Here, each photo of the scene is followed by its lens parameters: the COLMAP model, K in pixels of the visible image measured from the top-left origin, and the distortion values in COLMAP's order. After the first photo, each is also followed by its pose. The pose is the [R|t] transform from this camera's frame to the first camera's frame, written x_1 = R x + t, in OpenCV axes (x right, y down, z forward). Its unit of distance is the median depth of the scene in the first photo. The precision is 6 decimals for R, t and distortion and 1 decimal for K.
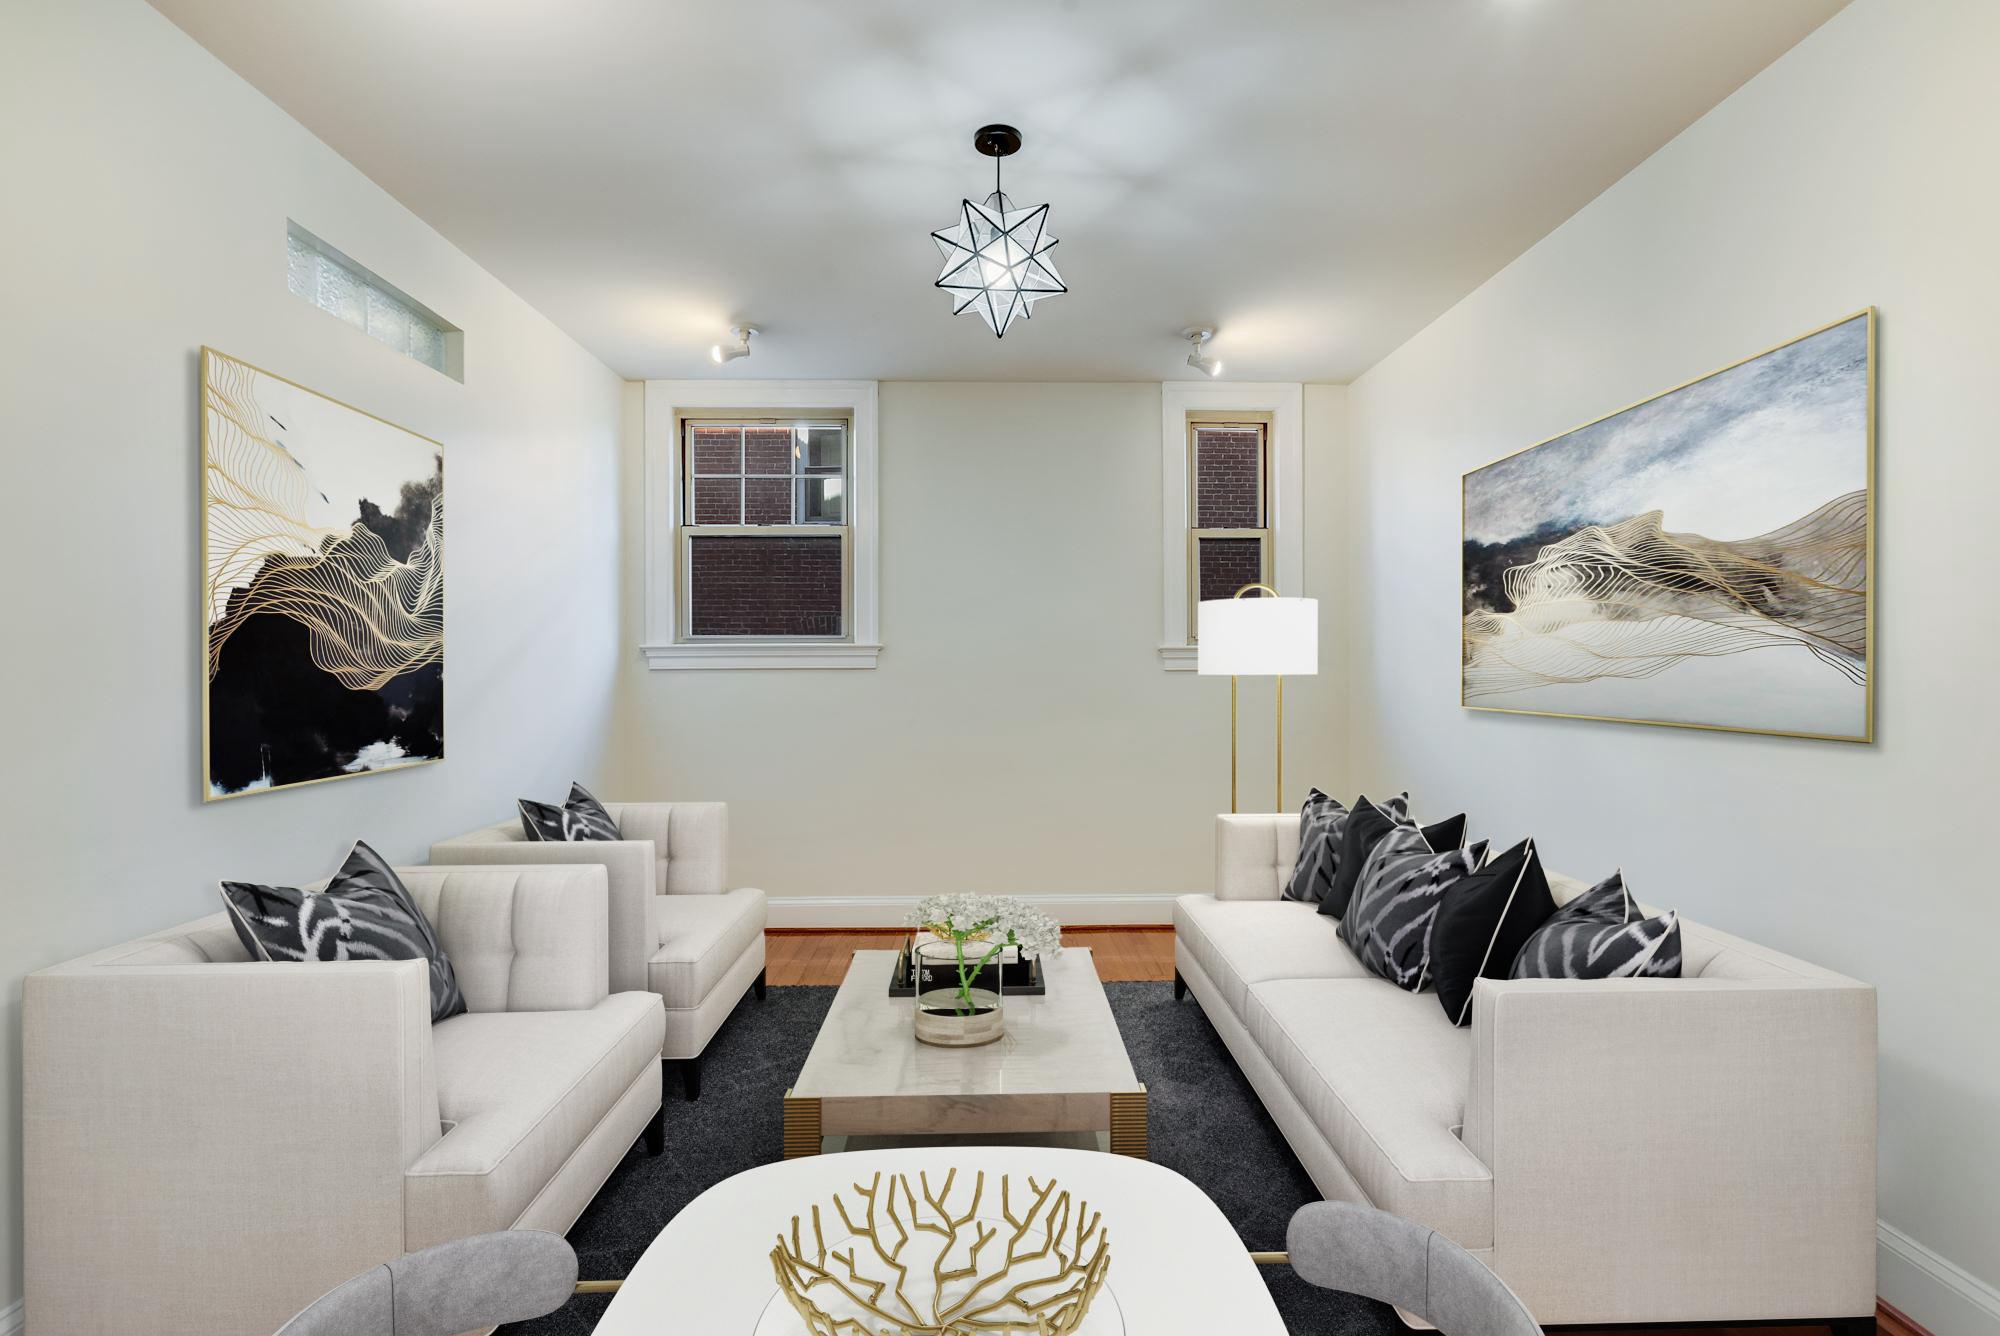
lens RADIAL K [[955.7, 0, 995.2], [0, 955.7, 665.6], [0, 0, 1]] dist [-0.017862, 0.000199]
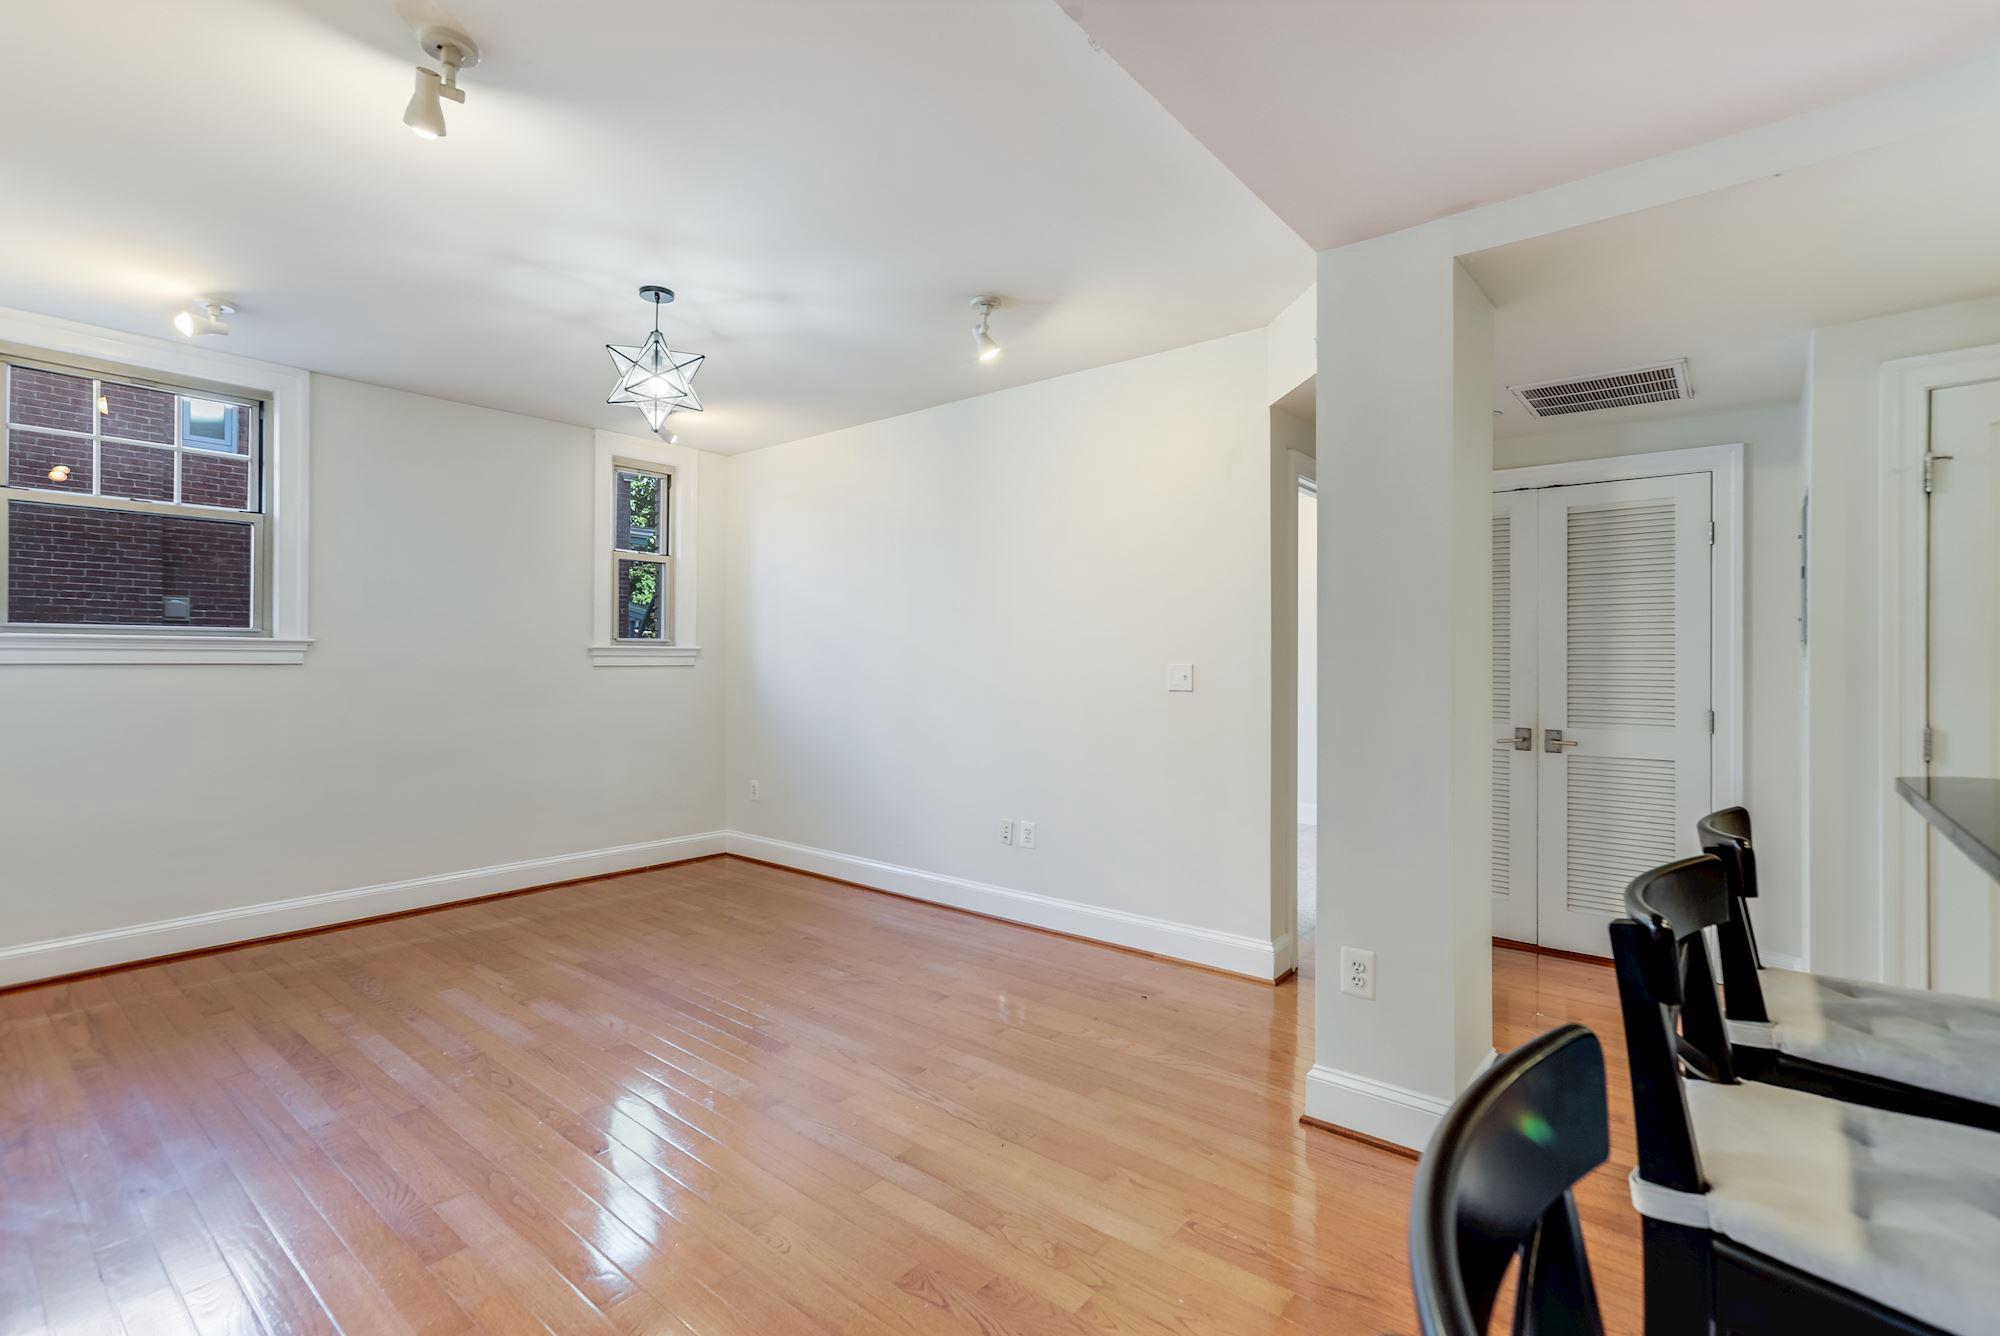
lens RADIAL K [[907.7, 0, 996.2], [0, 907.7, 659.0], [0, 0, 1]] dist [0.001868, 0.000616]
pose [[0.655103, 0.006997, 0.755507, -0.361705], [-0.006320, 0.999973, -0.003781, -0.002824], [-0.755513, -0.002298, 0.655129, -0.143264]]
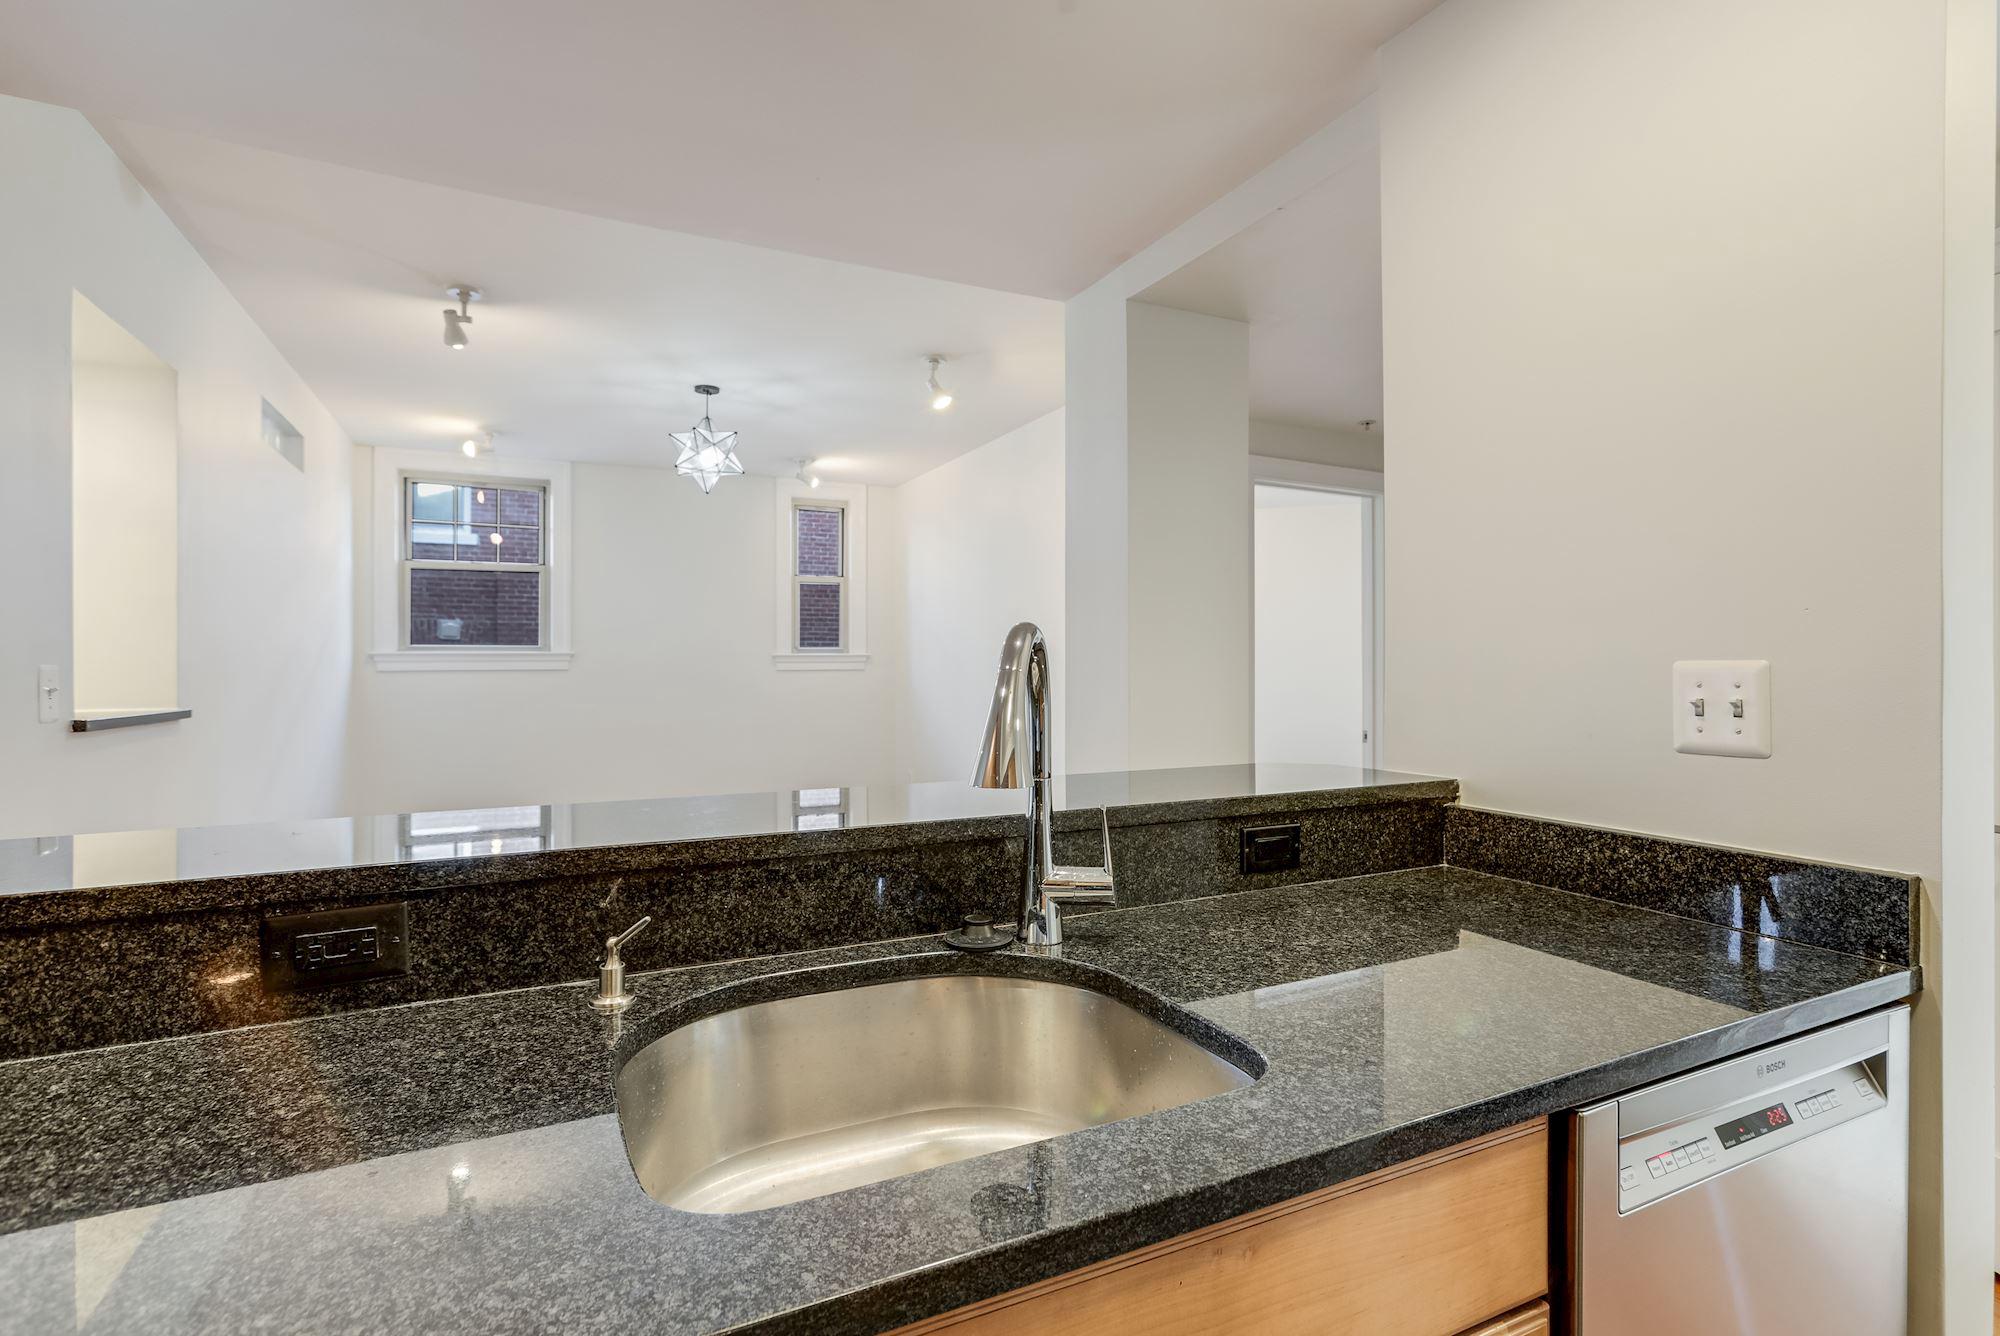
lens RADIAL K [[955.7, 0, 999.3], [0, 955.7, 665.8], [0, 0, 1]] dist [-0.017862, 0.000199]
pose [[0.904933, -0.003237, 0.425542, -0.146724], [0.003671, 0.999993, -0.000200, -0.000133], [-0.425538, 0.001744, 0.904939, -0.506359]]
